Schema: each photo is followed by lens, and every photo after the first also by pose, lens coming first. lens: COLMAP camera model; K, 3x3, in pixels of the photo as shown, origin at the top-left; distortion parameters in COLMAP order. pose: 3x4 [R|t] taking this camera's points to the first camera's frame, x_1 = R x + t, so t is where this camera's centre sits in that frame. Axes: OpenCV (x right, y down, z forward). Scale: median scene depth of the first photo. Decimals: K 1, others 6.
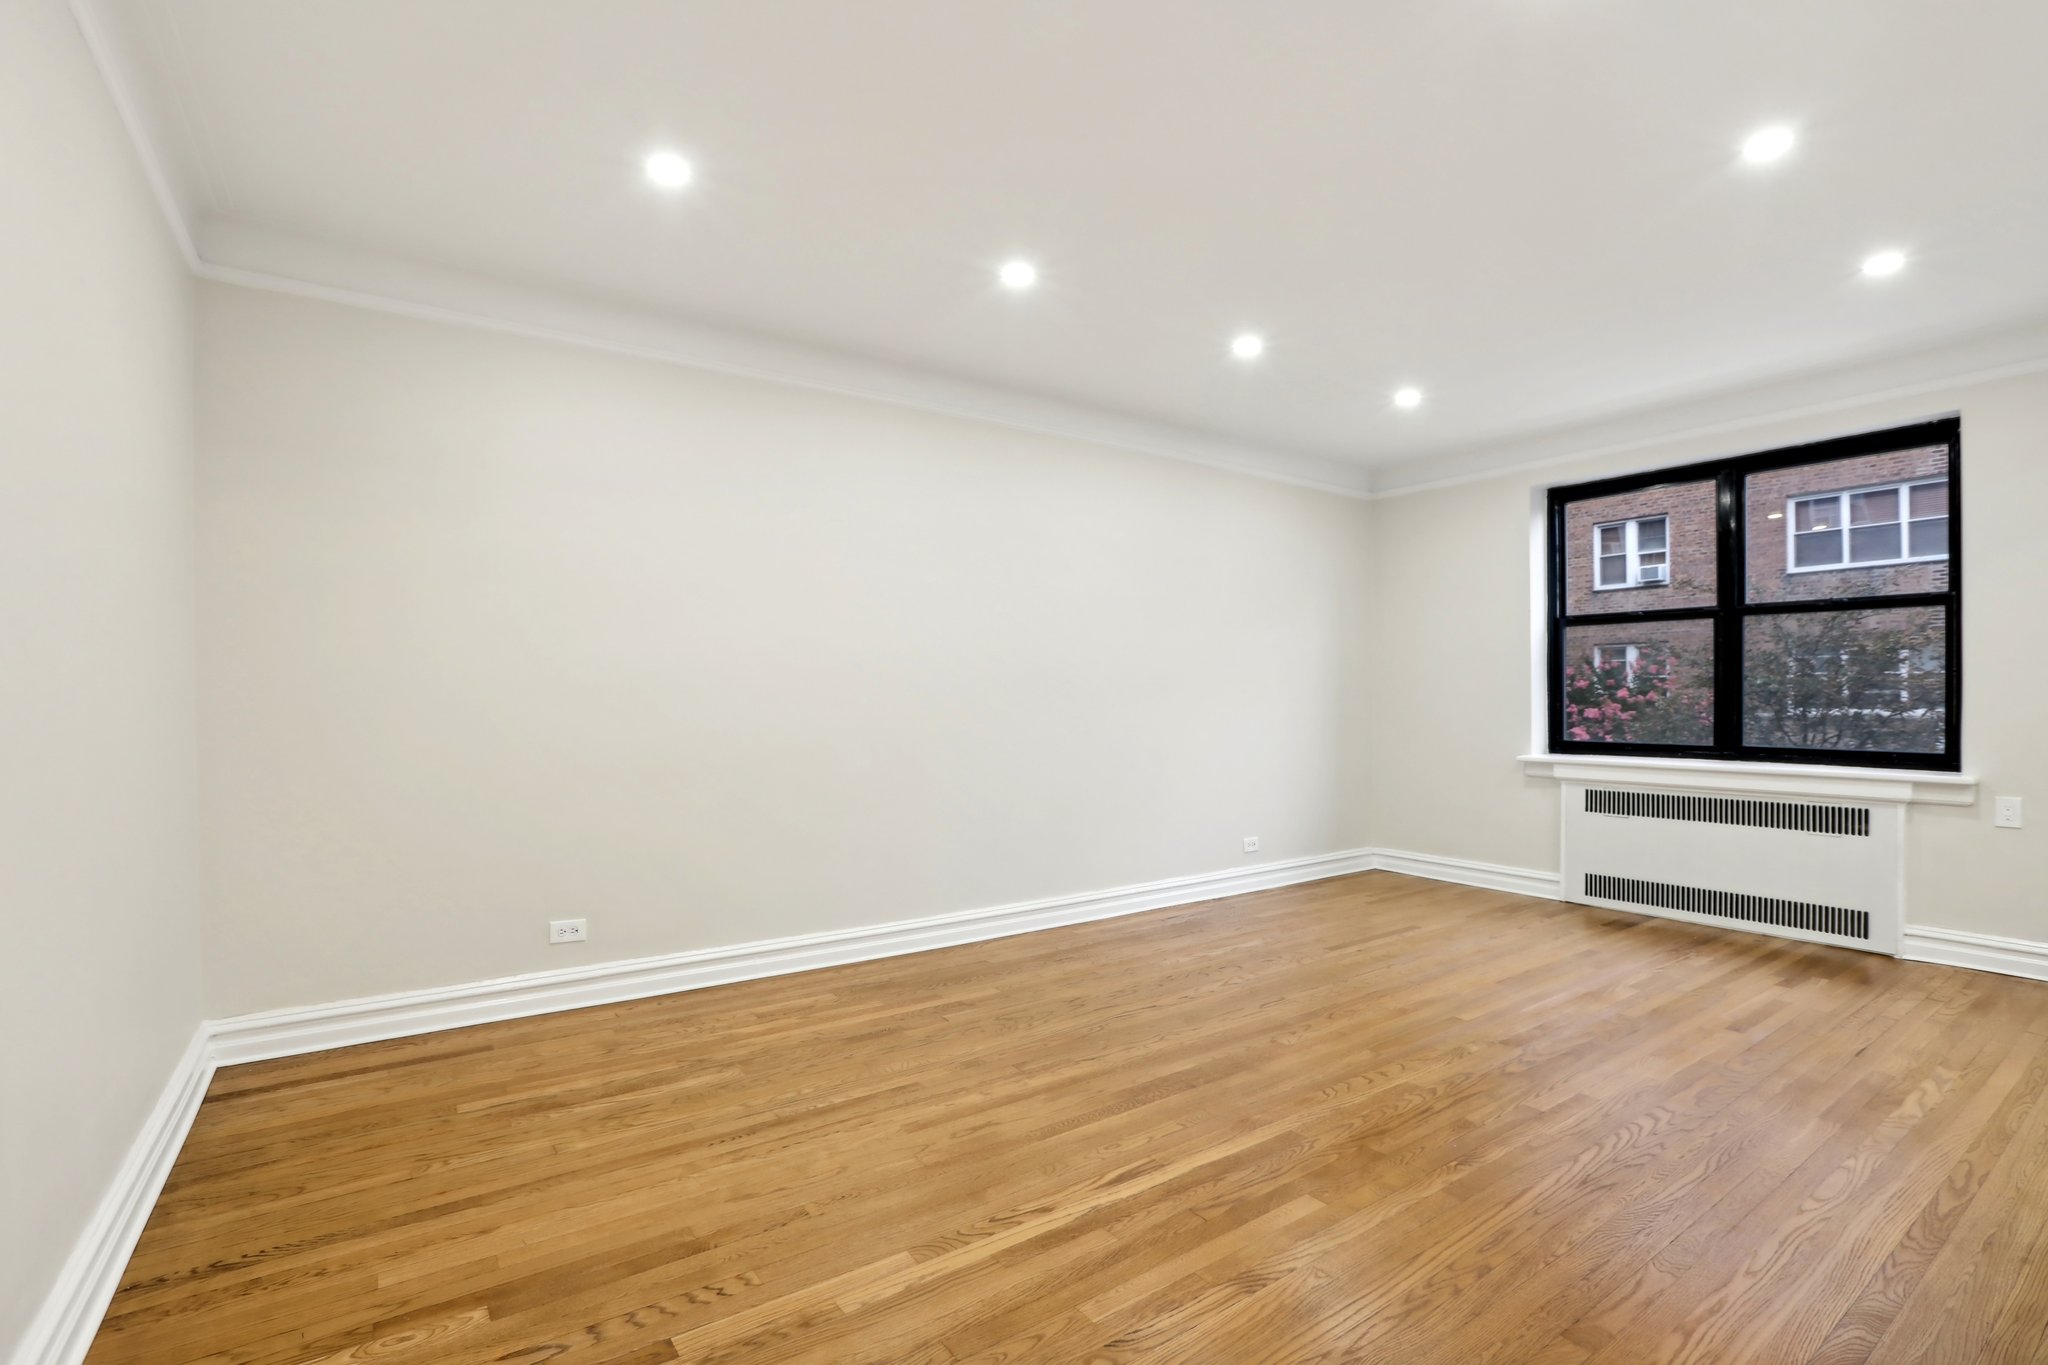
lens RADIAL K [[953.6, 0, 1024.0], [0, 953.6, 682.5], [0, 0, 1]] dist [-0.043083, 0.017471]
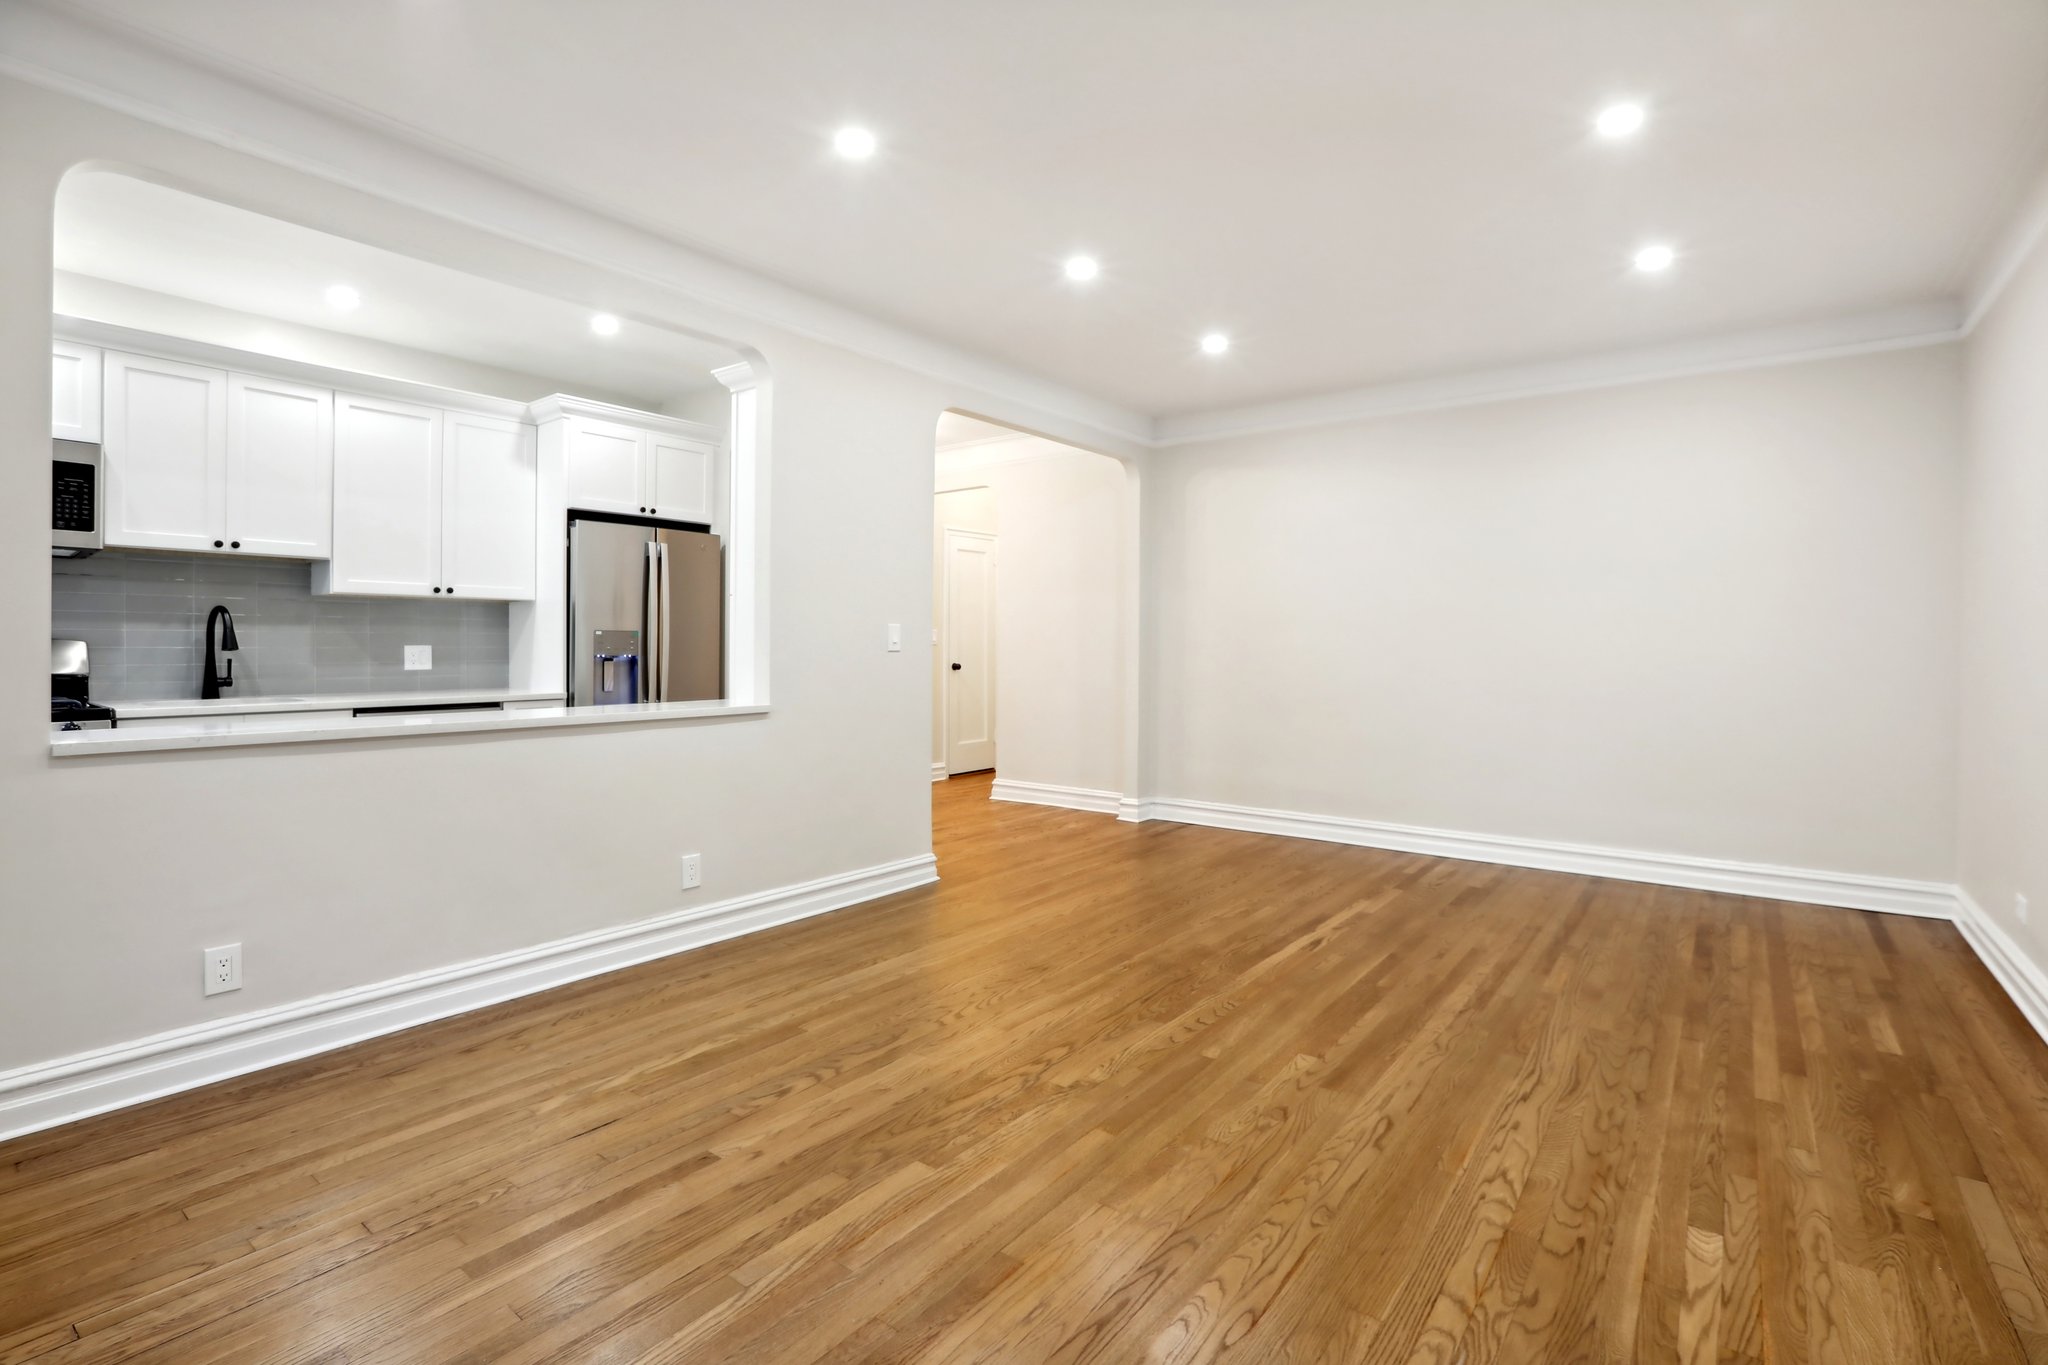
lens RADIAL K [[941.0, 0, 1029.4], [0, 941.0, 656.3], [0, 0, 1]] dist [-0.055068, 0.019259]
pose [[-0.955097, 0.001051, -0.296292, 0.693463], [0.001827, 0.999996, -0.002343, 0.024768], [0.296288, -0.002779, -0.955095, 1.575746]]
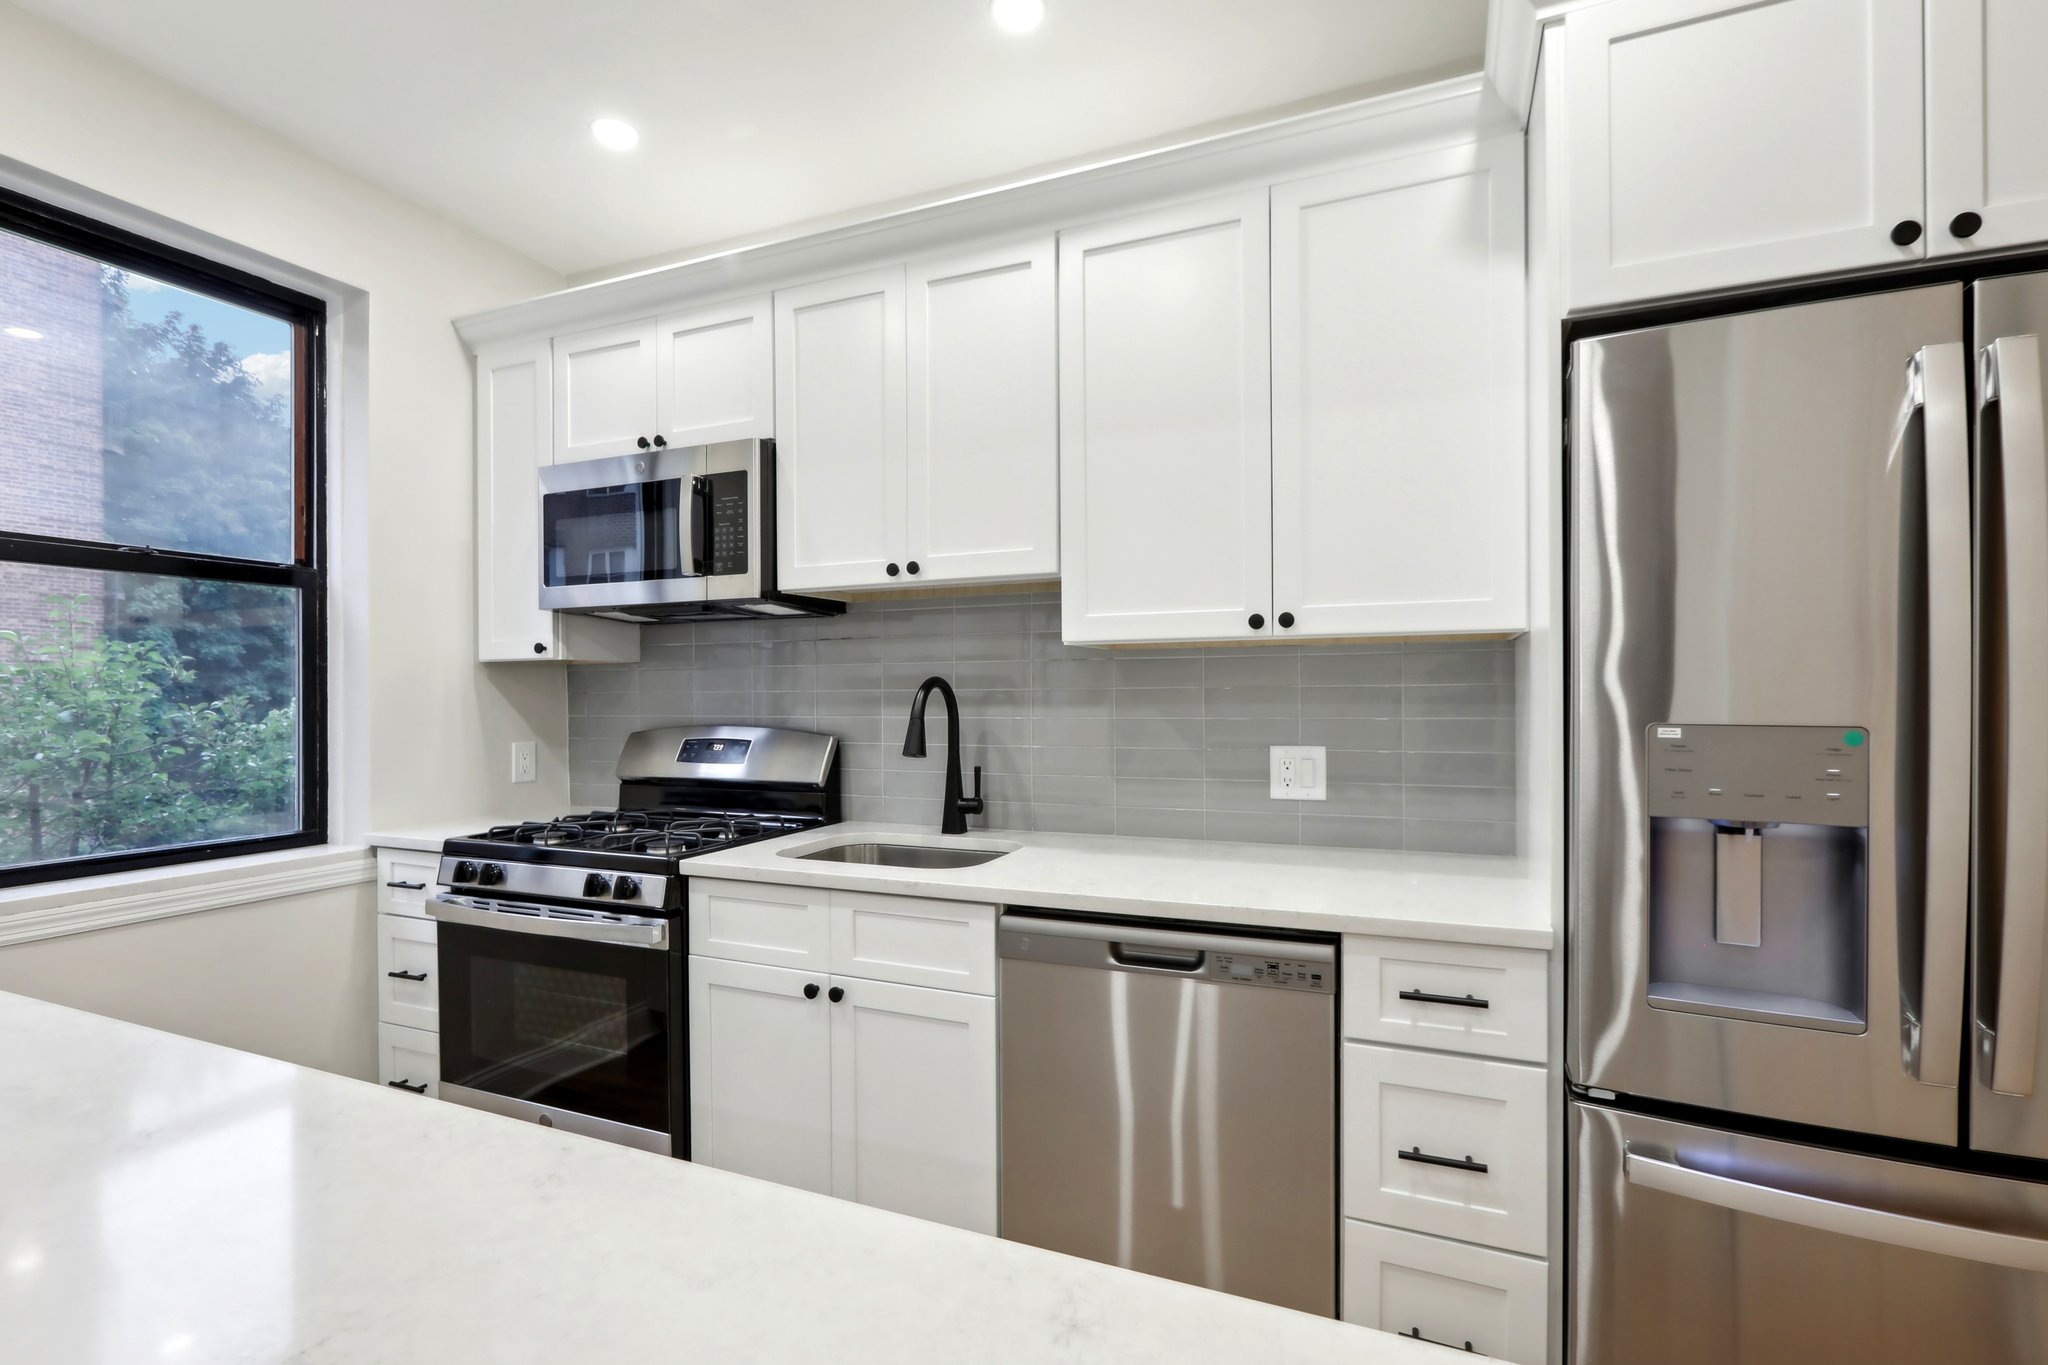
lens RADIAL K [[950.6, 0, 1024.0], [0, 950.6, 682.5], [0, 0, 1]] dist [0.001431, 0.000459]
pose [[-0.504230, 0.012923, 0.863472, 0.694482], [-0.004106, 0.999841, -0.017362, -0.027712], [-0.863559, -0.012300, -0.504097, 0.474419]]
